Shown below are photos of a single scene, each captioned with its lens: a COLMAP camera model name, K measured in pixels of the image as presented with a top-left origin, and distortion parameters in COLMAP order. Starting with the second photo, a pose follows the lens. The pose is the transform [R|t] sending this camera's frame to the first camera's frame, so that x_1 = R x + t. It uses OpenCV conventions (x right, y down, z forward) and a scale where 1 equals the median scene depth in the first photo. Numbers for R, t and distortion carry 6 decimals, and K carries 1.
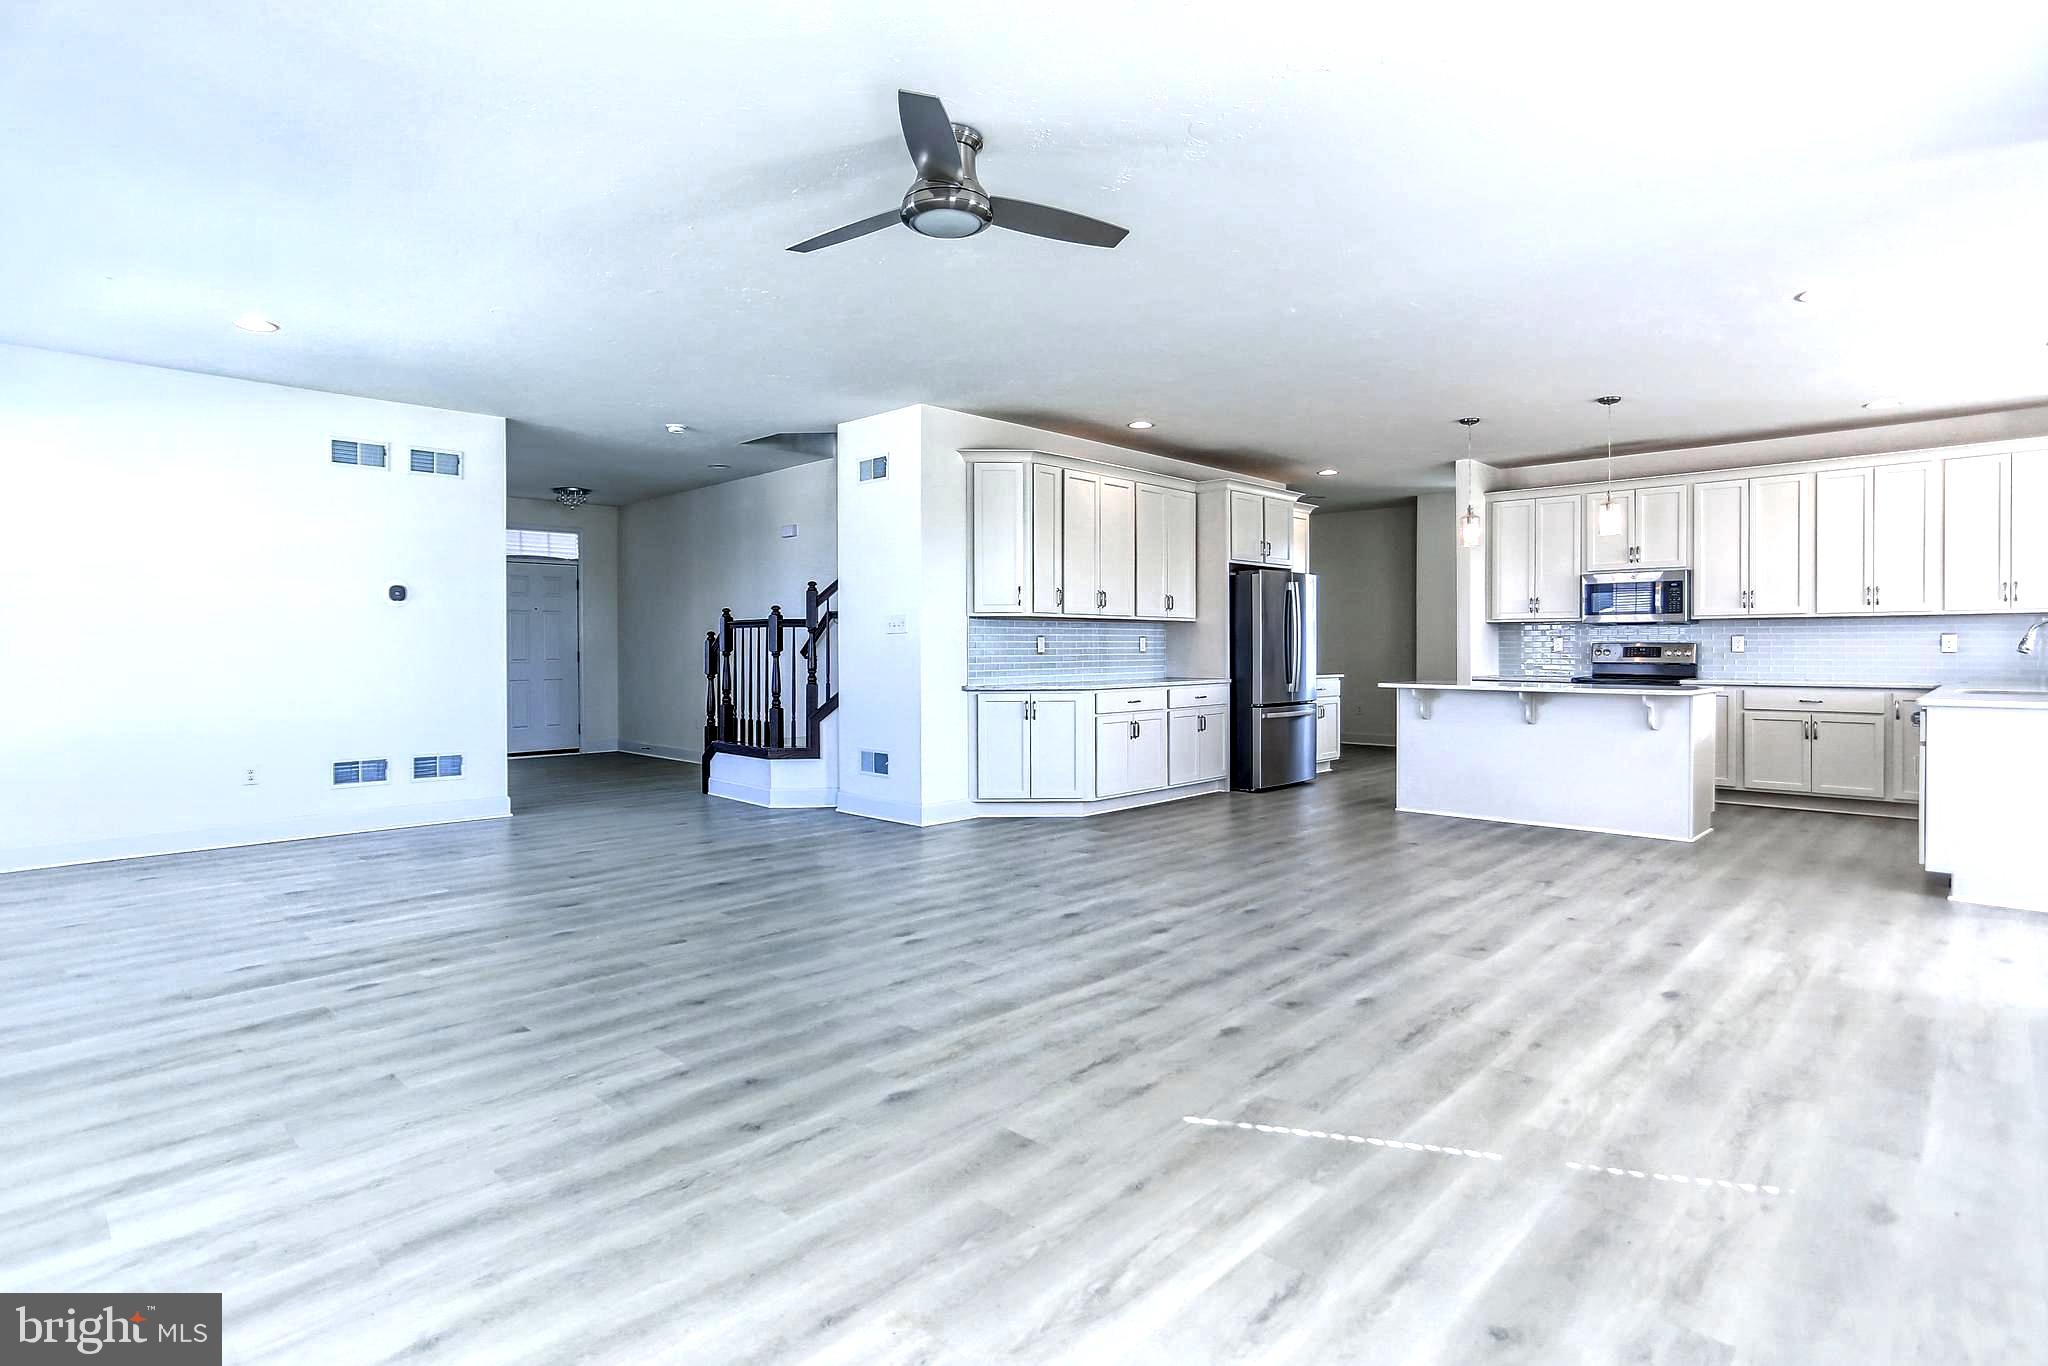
lens RADIAL K [[1056.5, 0, 1028.3], [0, 1056.5, 656.1], [0, 0, 1]] dist [-0.033439, 0.016129]
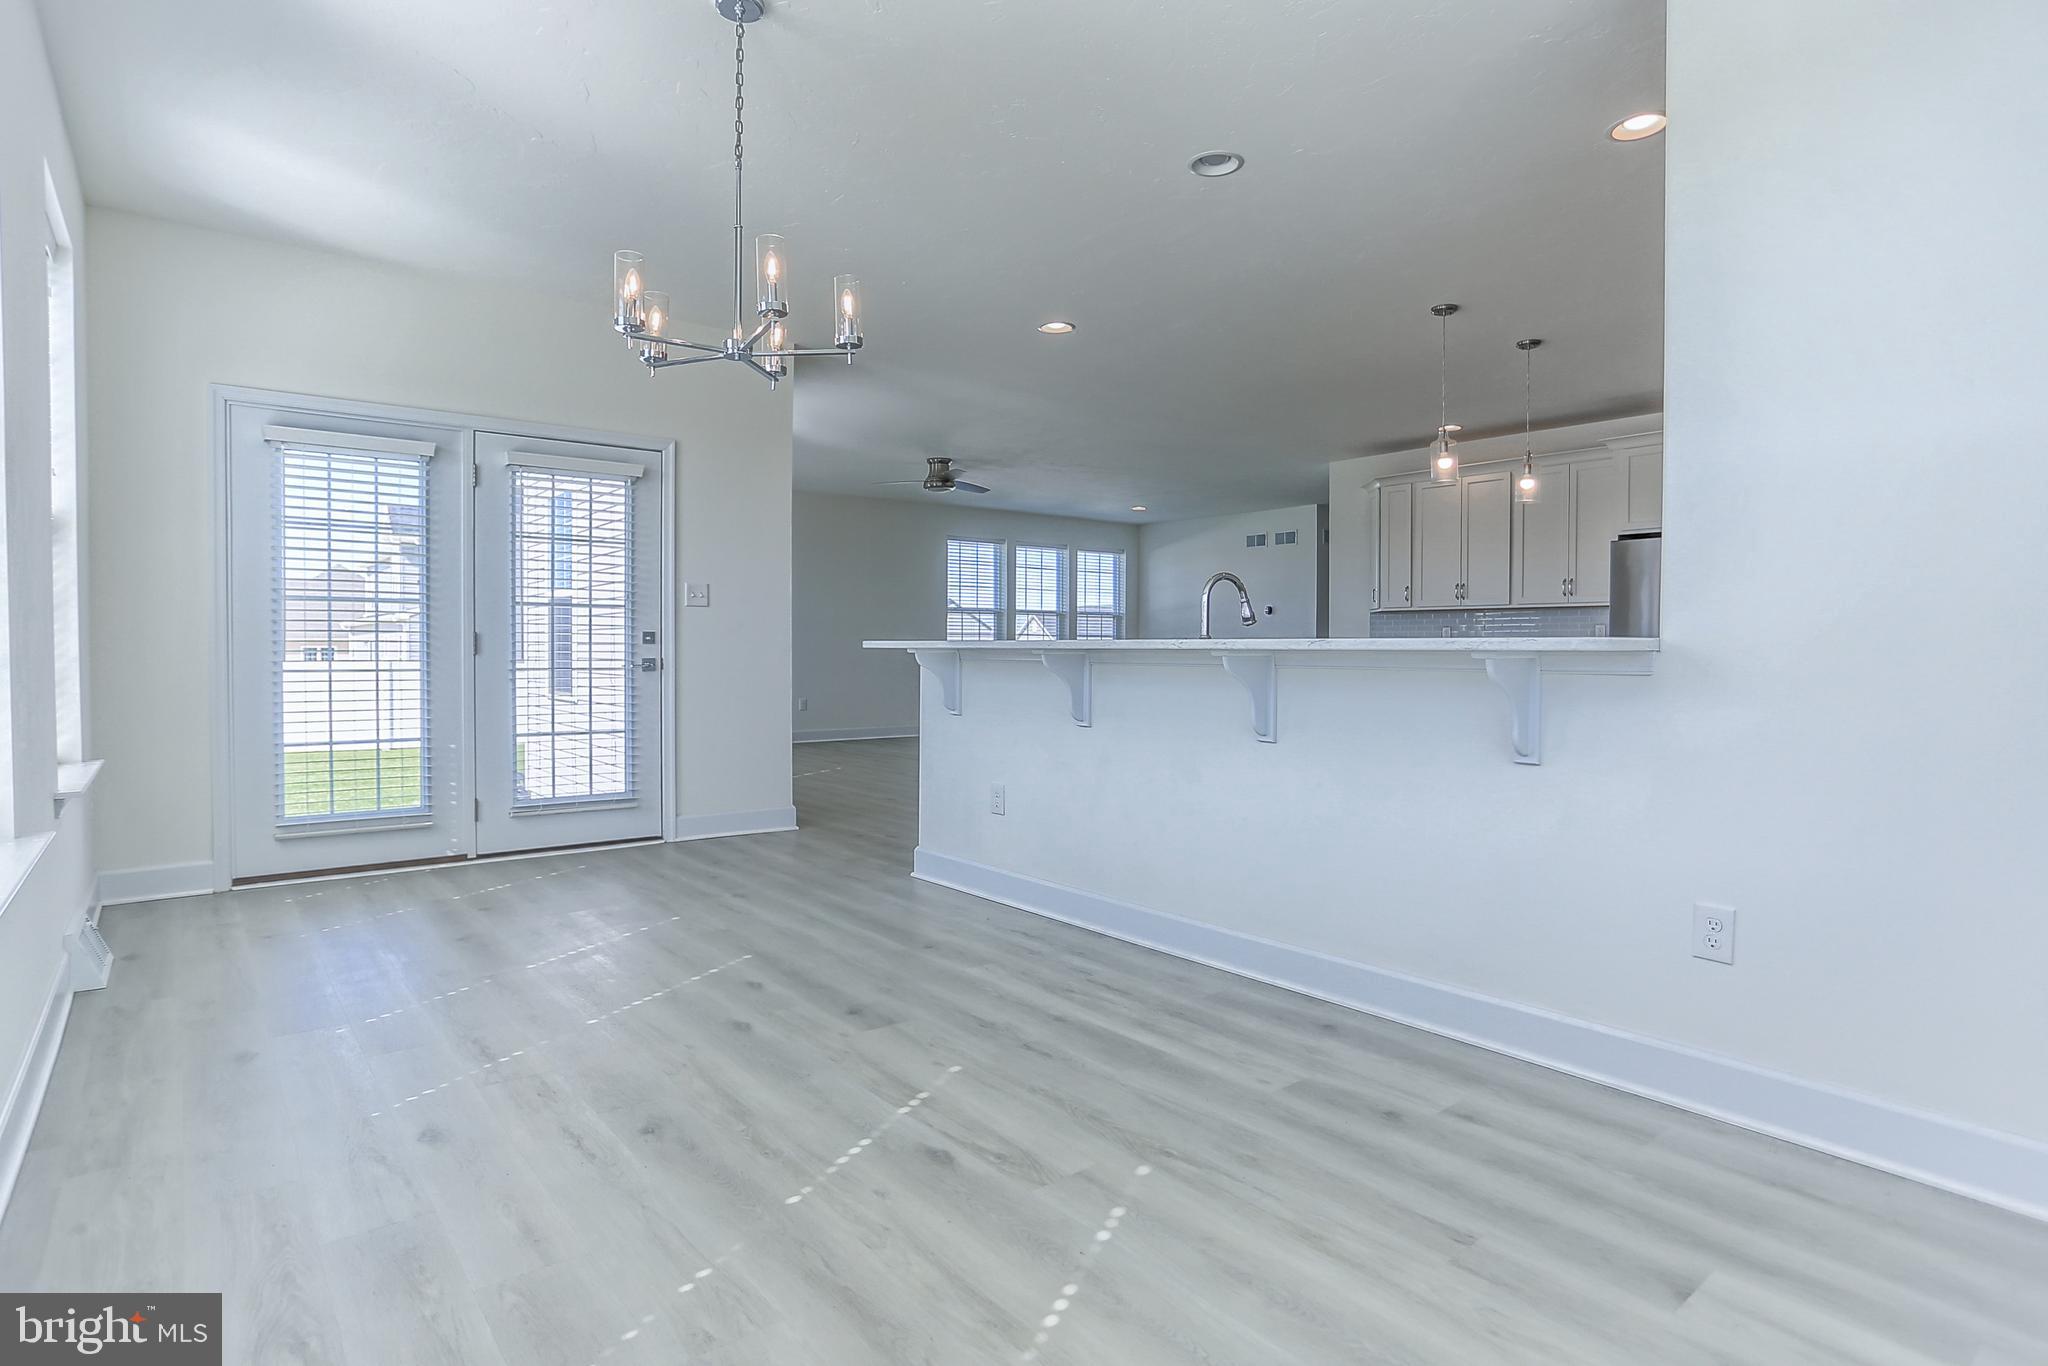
lens RADIAL K [[1056.5, 0, 999.1], [0, 1056.5, 678.0], [0, 0, 1]] dist [-0.033439, 0.016129]
pose [[-0.149491, 0.030329, -0.988298, 1.210667], [-0.011212, 0.999413, 0.032366, 0.005605], [0.988700, 0.015919, -0.149063, 0.698760]]
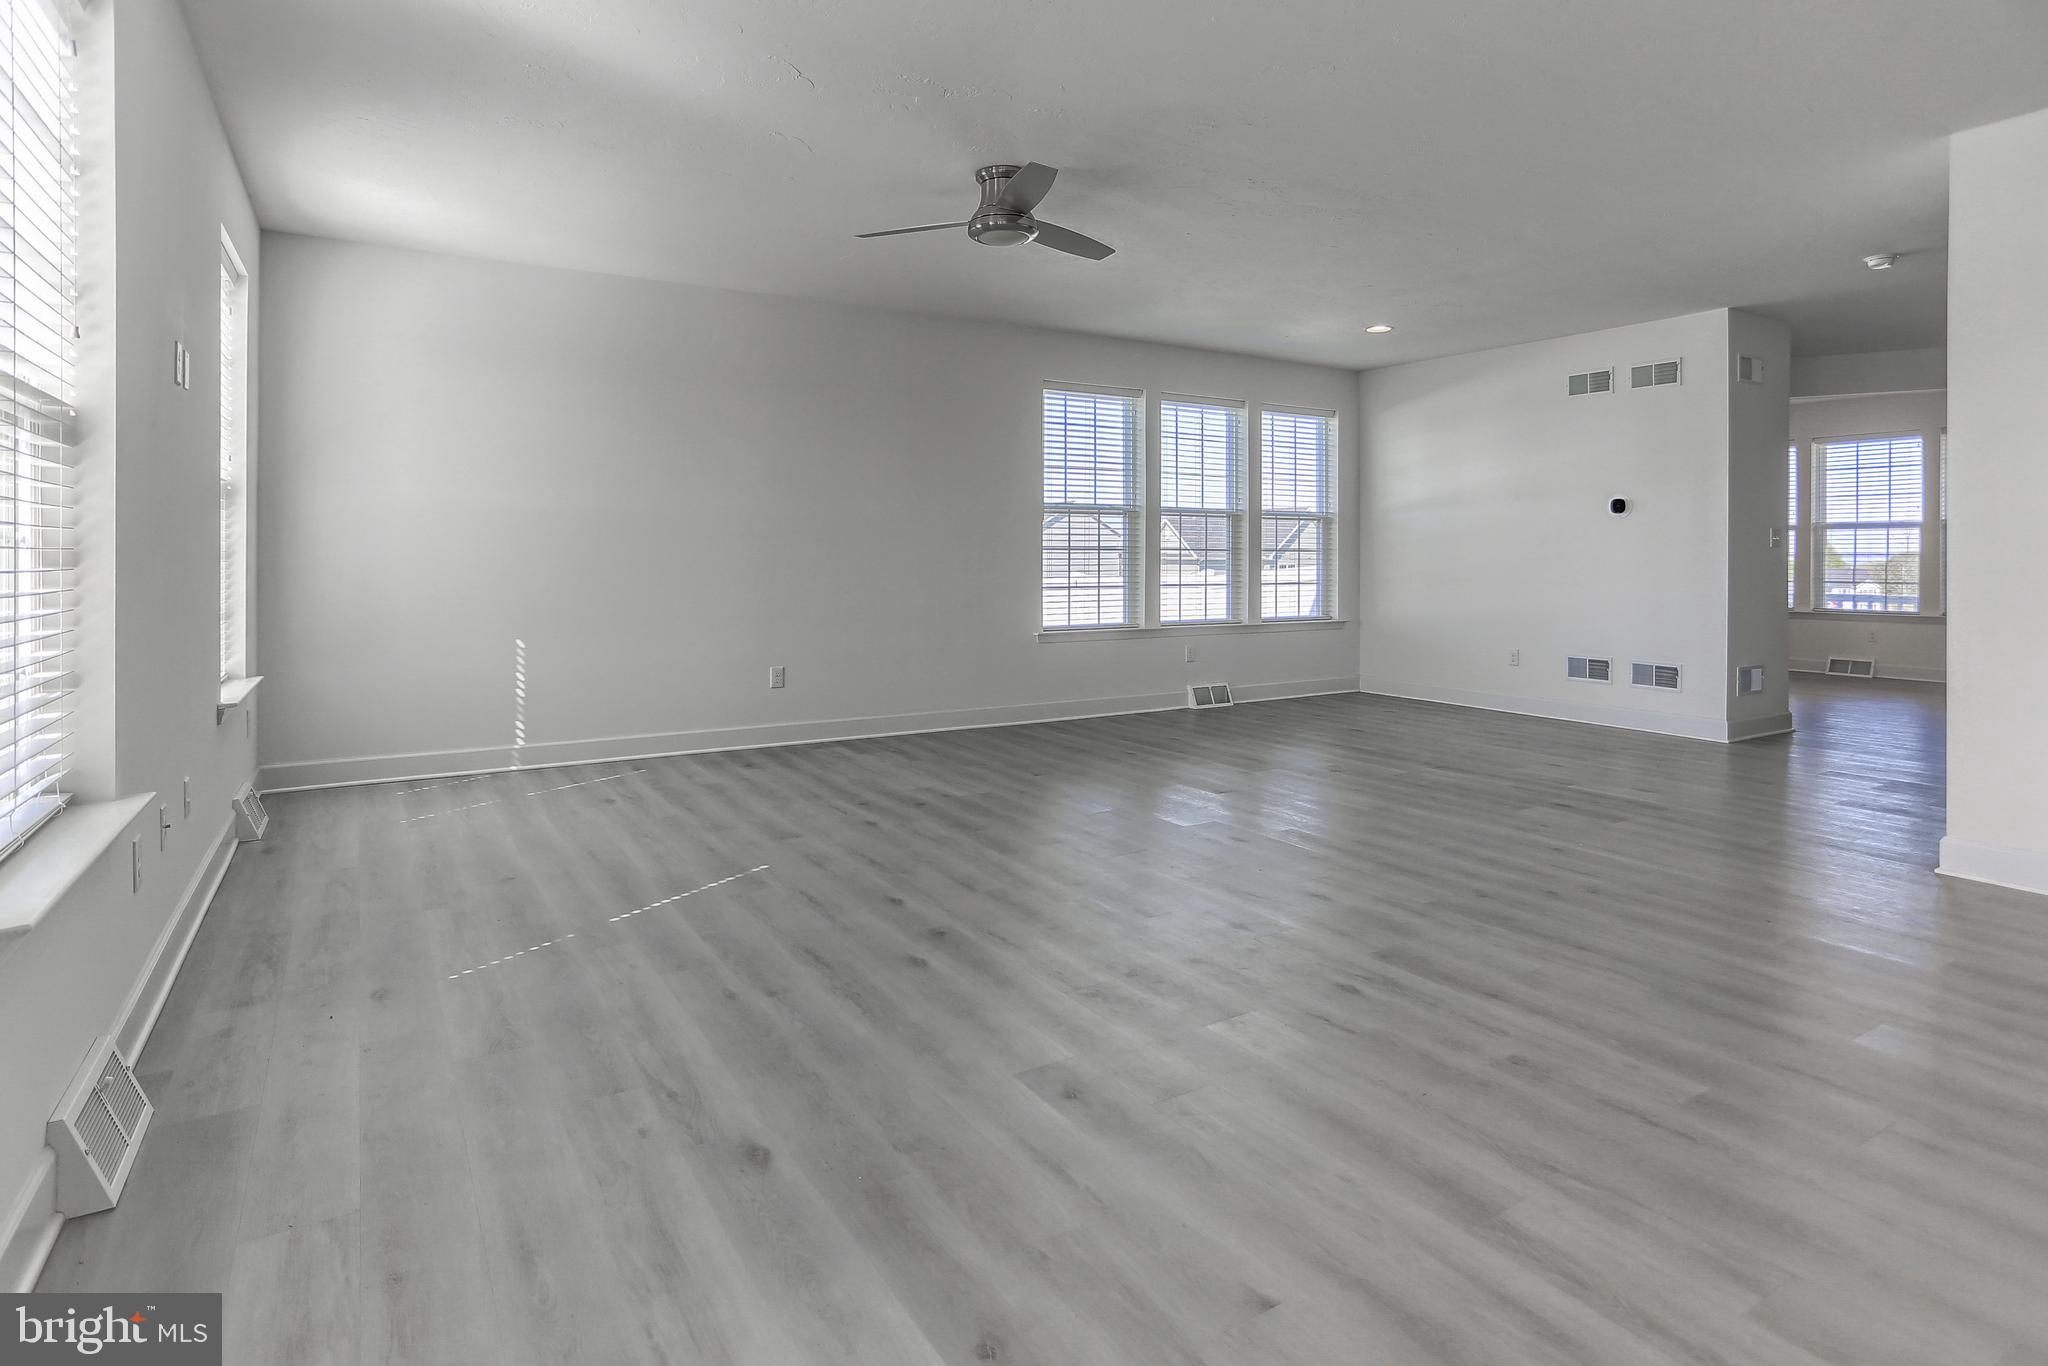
lens RADIAL K [[1056.5, 0, 981.5], [0, 1056.5, 576.8], [0, 0, 1]] dist [-0.033439, 0.016129]
pose [[-0.276412, 0.023662, -0.960748, 0.520563], [-0.008775, 0.999593, 0.027144, -0.010403], [0.960999, 0.015934, -0.276092, 0.582220]]
